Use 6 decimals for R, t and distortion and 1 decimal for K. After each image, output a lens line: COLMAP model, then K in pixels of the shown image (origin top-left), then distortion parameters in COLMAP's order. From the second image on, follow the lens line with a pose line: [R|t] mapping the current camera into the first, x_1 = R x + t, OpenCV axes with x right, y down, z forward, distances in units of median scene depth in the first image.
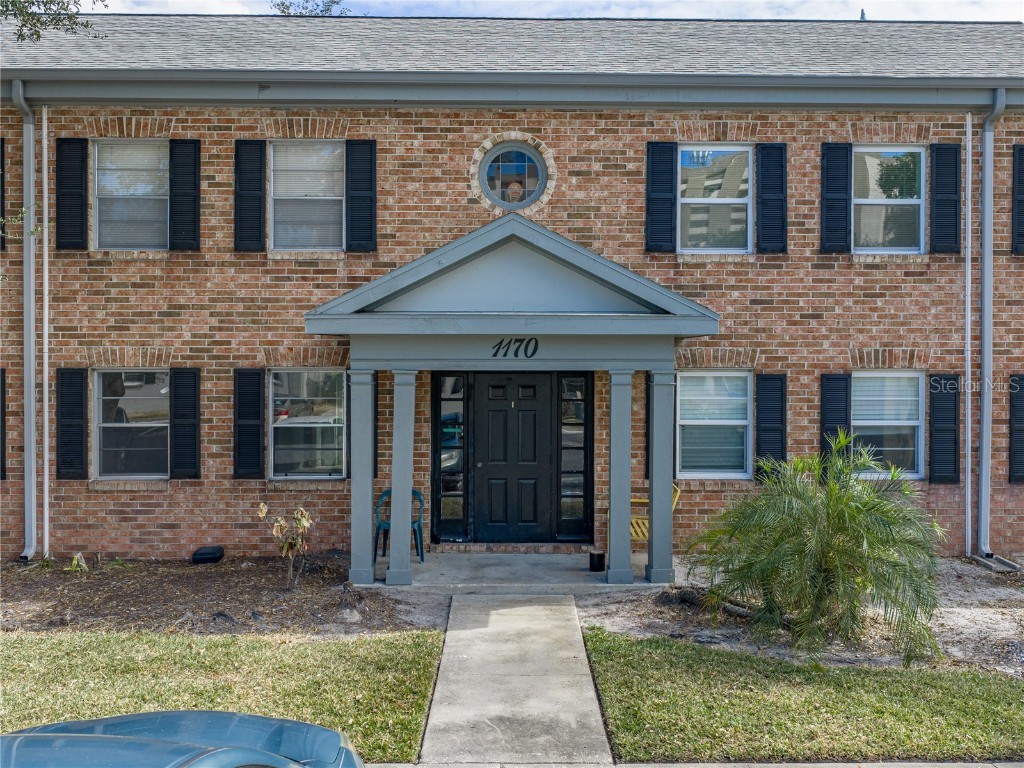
lens RADIAL K [[957.2, 0, 534.0], [0, 957.2, 381.3], [0, 0, 1]] dist [0.025454, -0.052254]
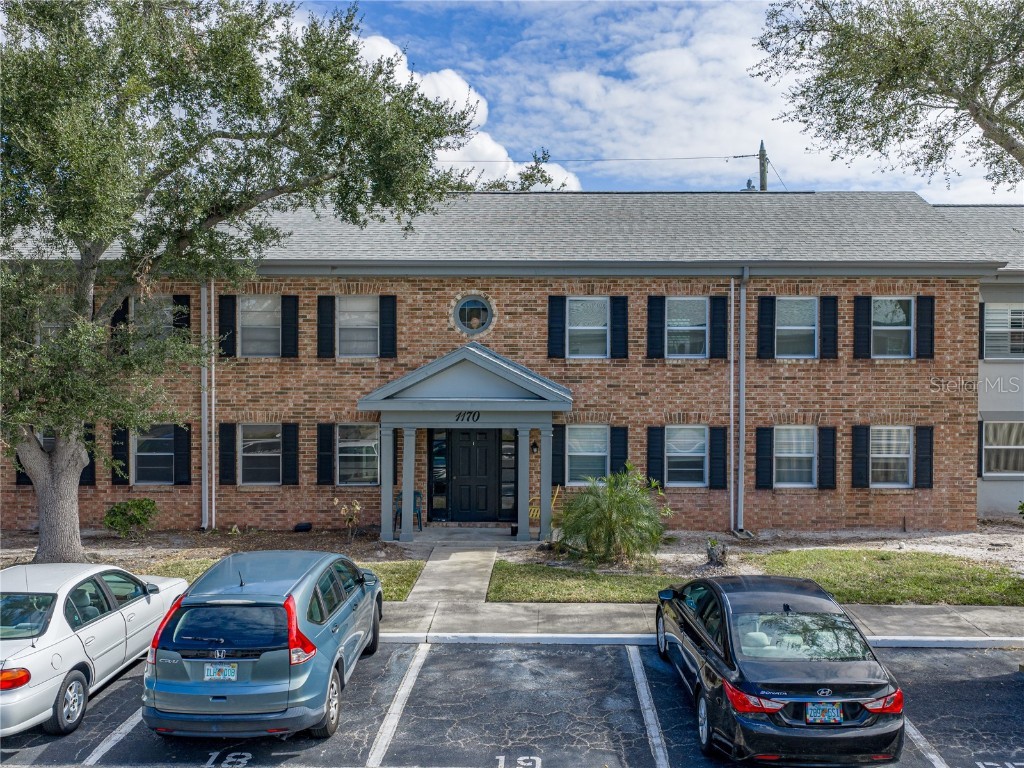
lens RADIAL K [[957.2, 0, 534.0], [0, 957.2, 381.3], [0, 0, 1]] dist [0.025454, -0.052254]
pose [[0.999196, -0.000246, -0.040085, 0.161908], [0.000037, 0.999986, -0.005226, -0.082204], [0.040085, 0.005221, 0.999183, -0.766025]]
